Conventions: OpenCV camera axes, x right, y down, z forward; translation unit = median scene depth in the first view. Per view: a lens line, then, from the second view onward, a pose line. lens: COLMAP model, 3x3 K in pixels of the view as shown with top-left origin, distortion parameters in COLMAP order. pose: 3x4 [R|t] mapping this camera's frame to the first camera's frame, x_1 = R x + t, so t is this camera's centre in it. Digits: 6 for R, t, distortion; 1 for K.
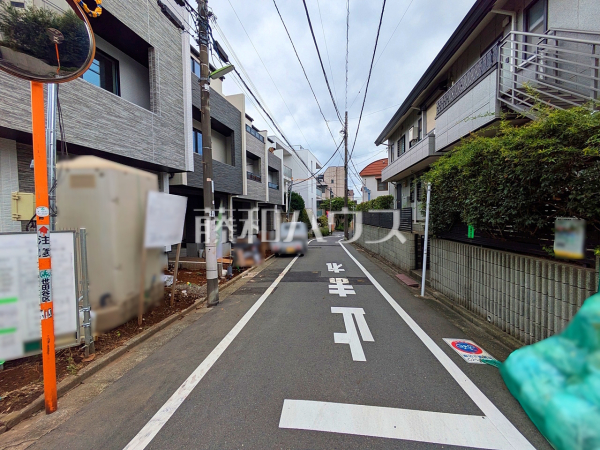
lens RADIAL K [[238.4, 0, 300.0], [0, 238.4, 225.0], [0, 0, 1]] dist [0.000272, 0.000090]
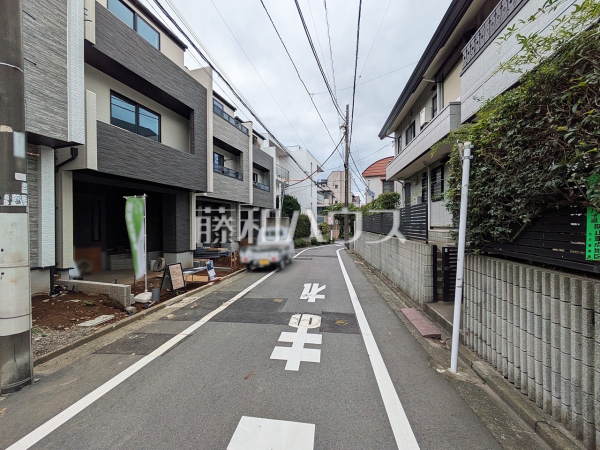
lens RADIAL K [[236.7, 0, 300.0], [0, 236.7, 225.0], [0, 0, 1]] dist [0.001107, 0.000314]
pose [[0.999298, 0.011152, -0.035767, 0.094735], [-0.012334, 0.999380, -0.032984, 0.005867], [0.035377, 0.033402, 0.998816, 0.221583]]
